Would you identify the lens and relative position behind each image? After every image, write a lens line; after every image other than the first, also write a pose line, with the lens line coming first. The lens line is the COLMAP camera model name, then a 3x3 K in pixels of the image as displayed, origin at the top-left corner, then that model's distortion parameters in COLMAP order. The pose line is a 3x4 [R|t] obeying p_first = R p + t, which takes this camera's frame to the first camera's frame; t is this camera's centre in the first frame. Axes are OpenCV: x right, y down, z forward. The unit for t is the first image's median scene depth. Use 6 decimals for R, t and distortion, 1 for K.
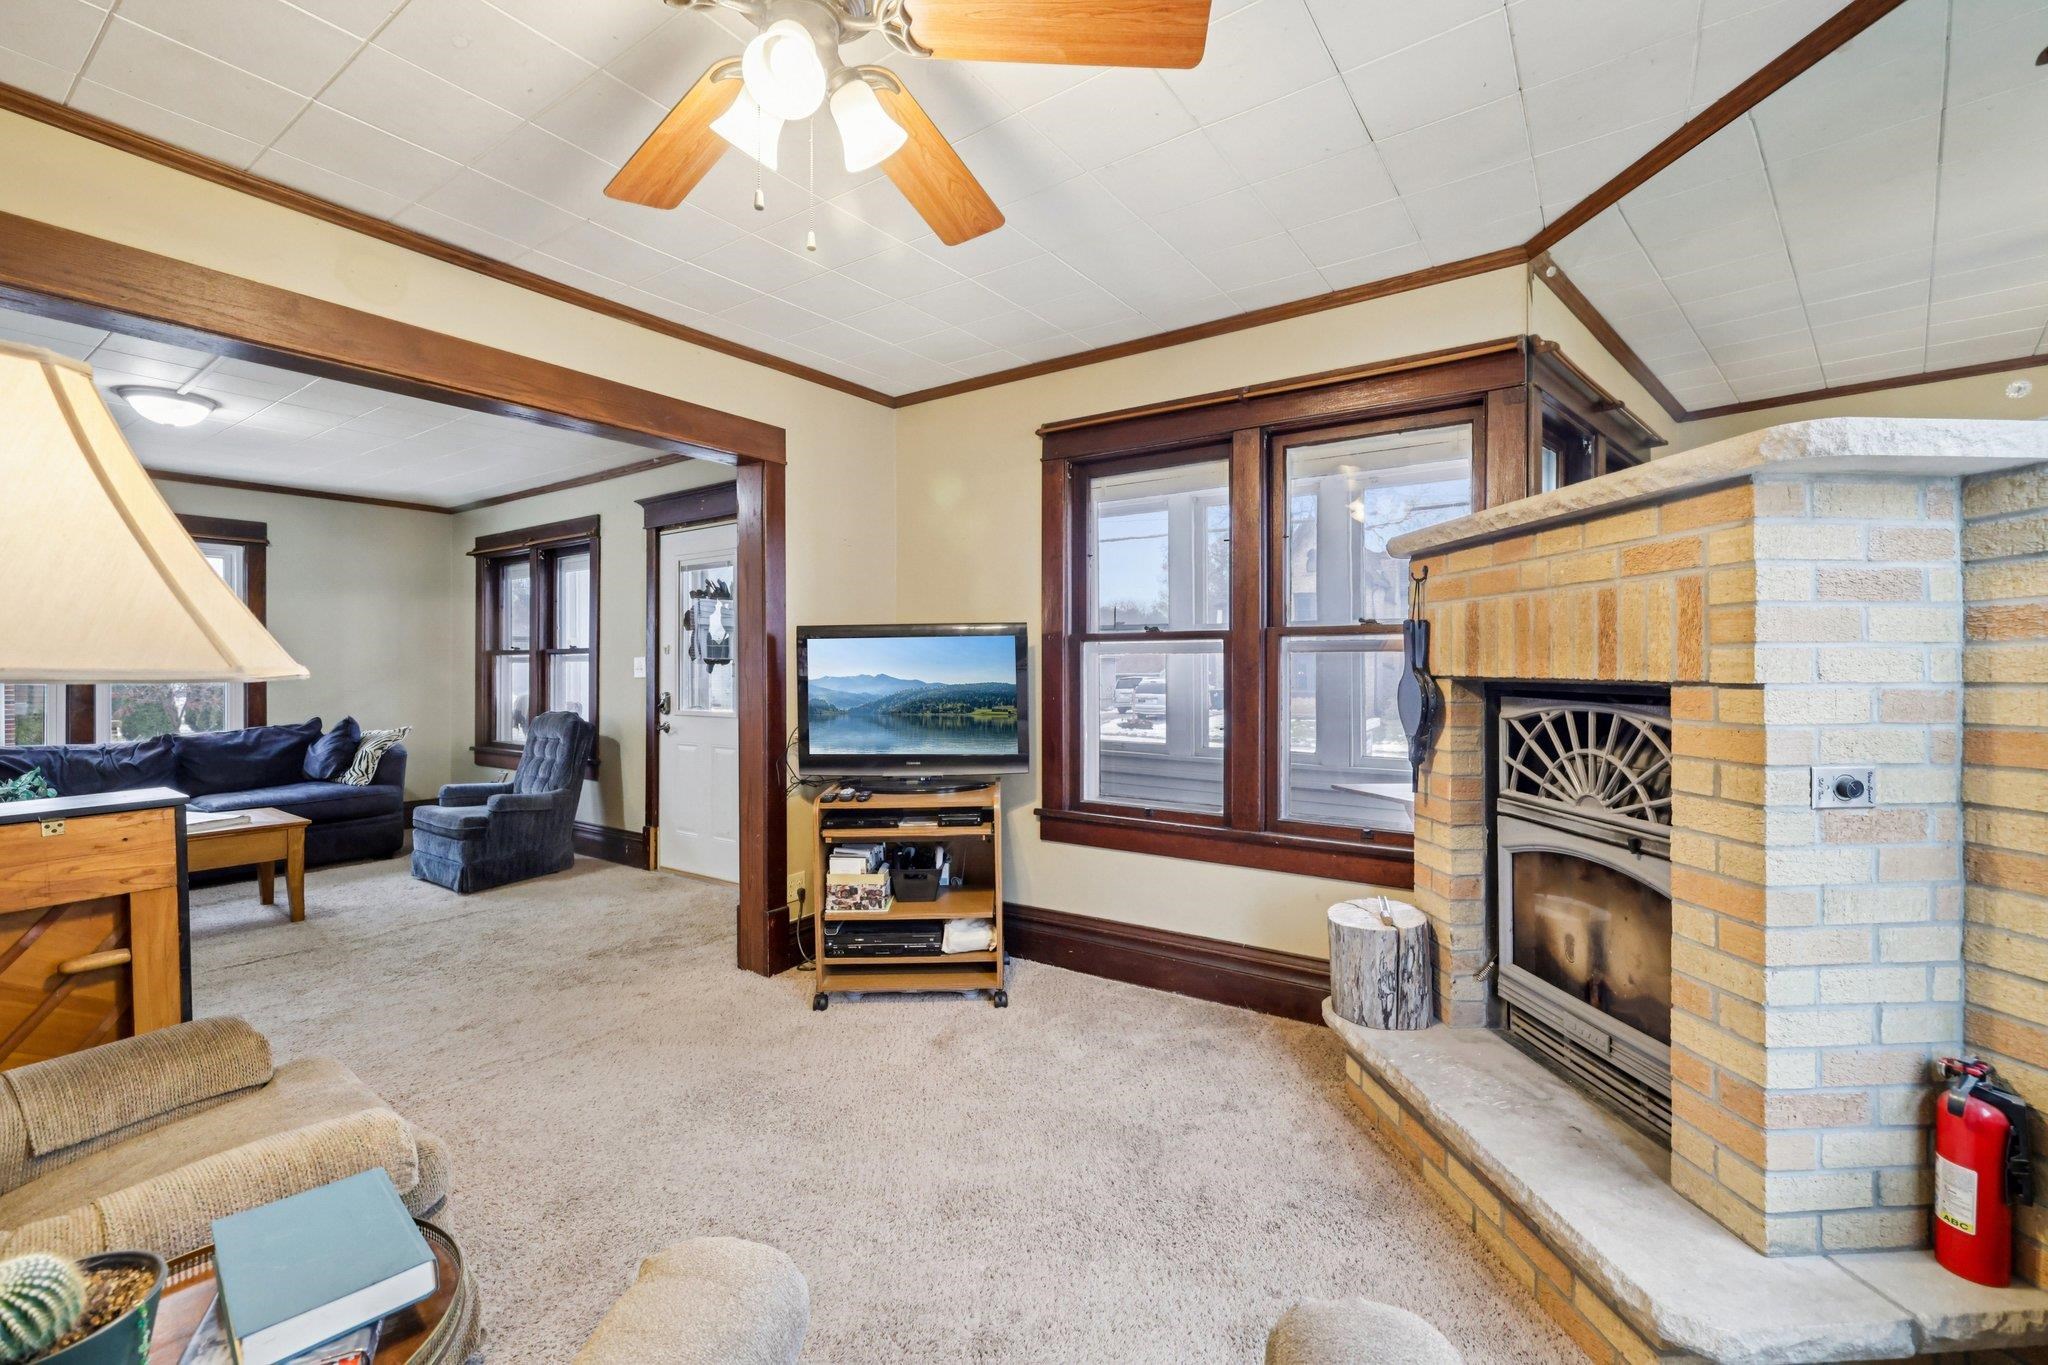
lens RADIAL K [[877.0, 0, 1024.4], [0, 877.0, 680.6], [0, 0, 1]] dist [-0.000412, -0.000019]
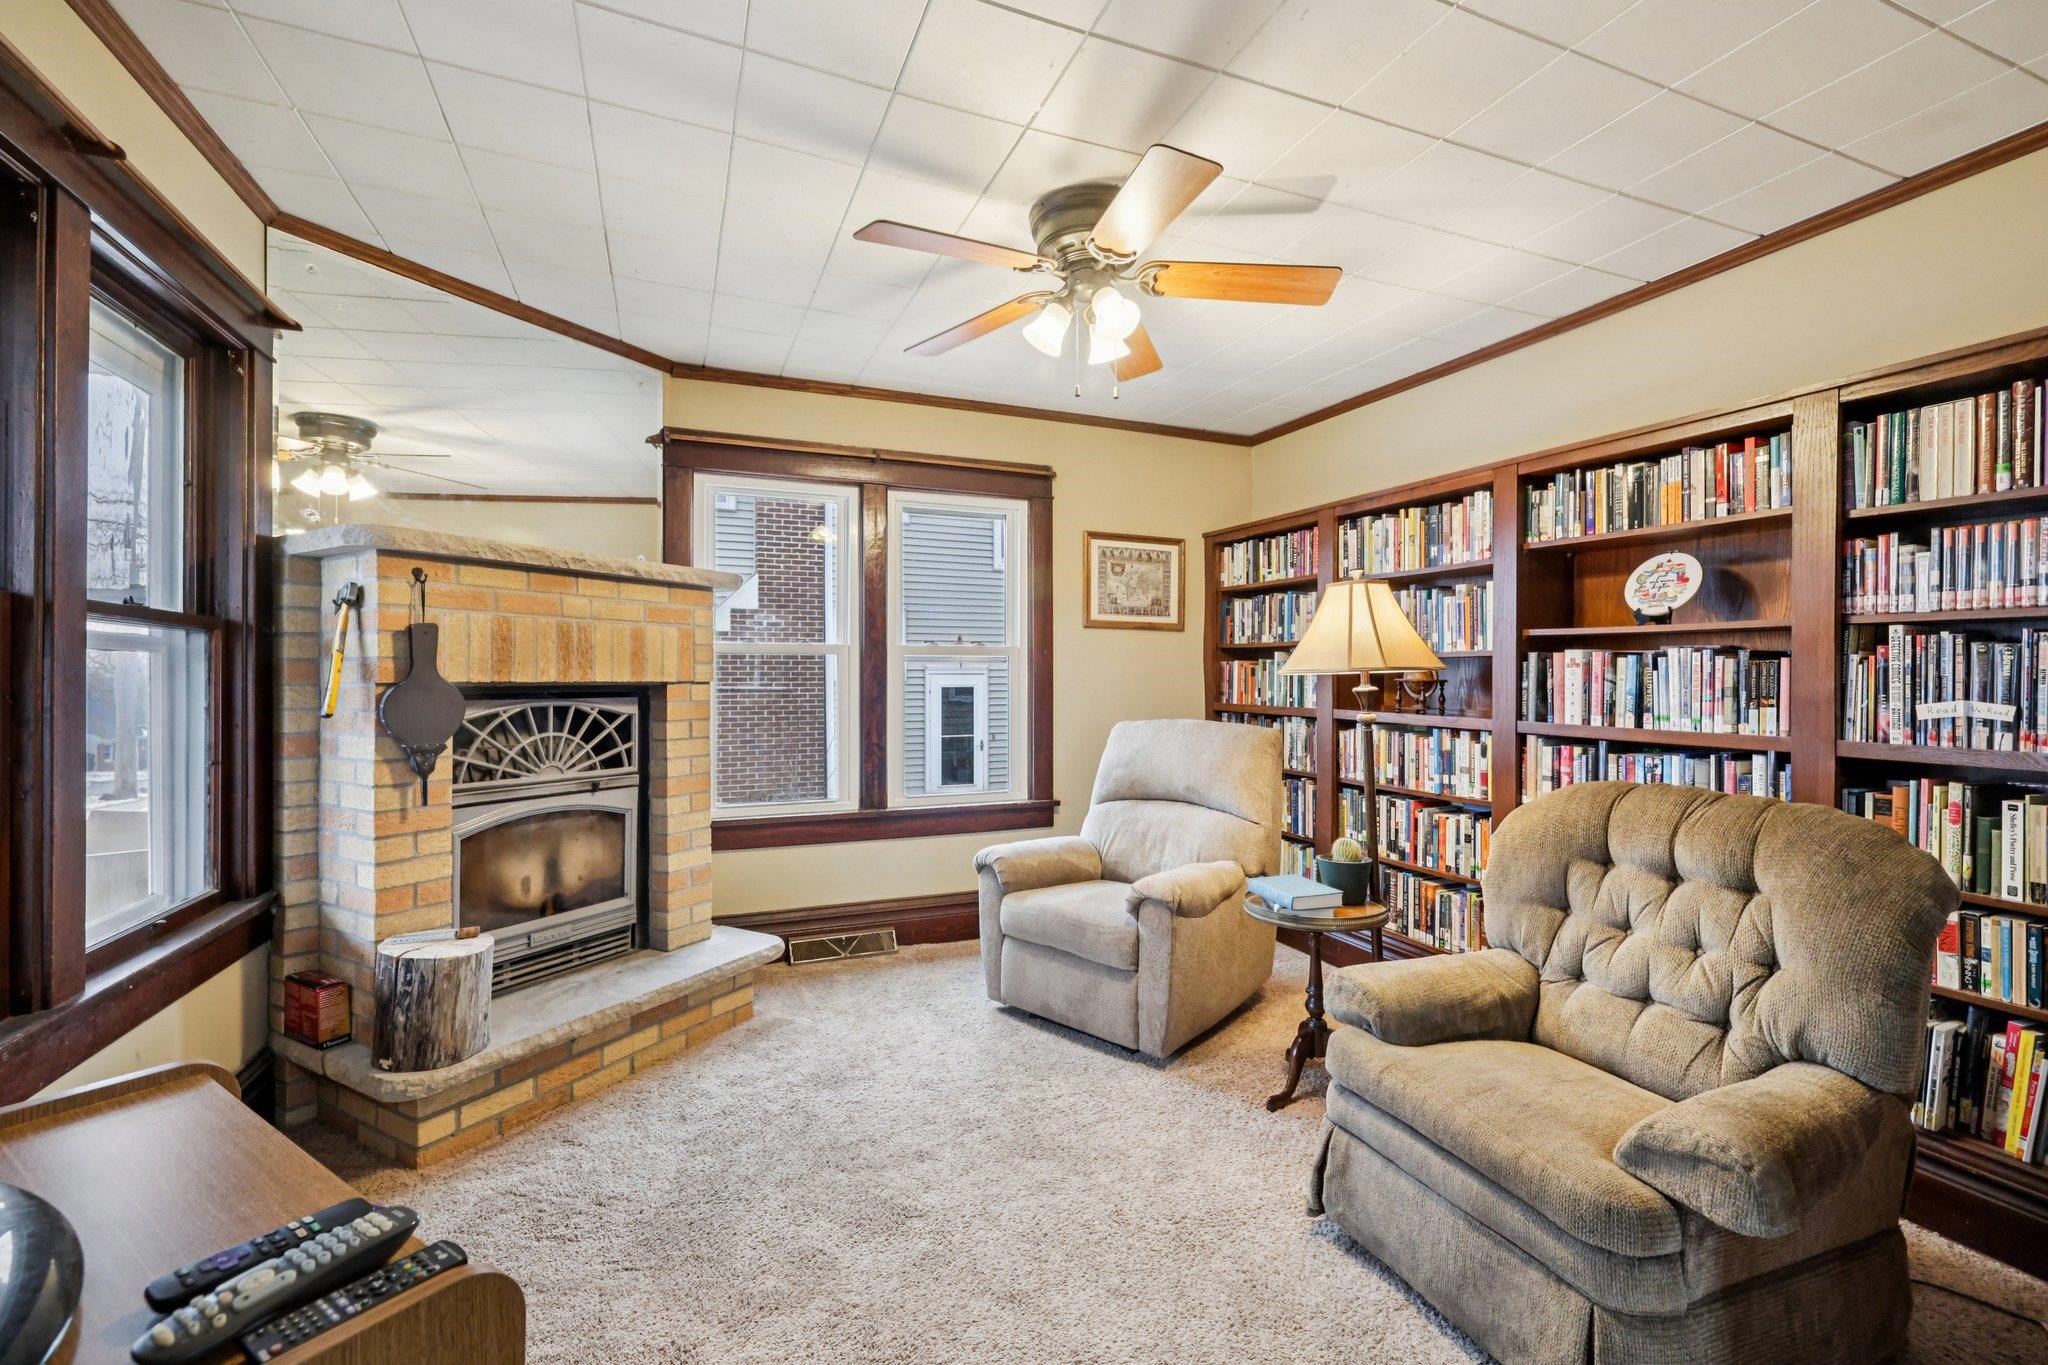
lens RADIAL K [[877.0, 0, 1022.5], [0, 877.0, 678.3], [0, 0, 1]] dist [-0.000412, -0.000019]
pose [[-0.836360, 0.000461, 0.548180, -0.759119], [0.007886, 0.999906, 0.011190, -0.018456], [-0.548123, 0.013682, -0.836286, 1.765334]]
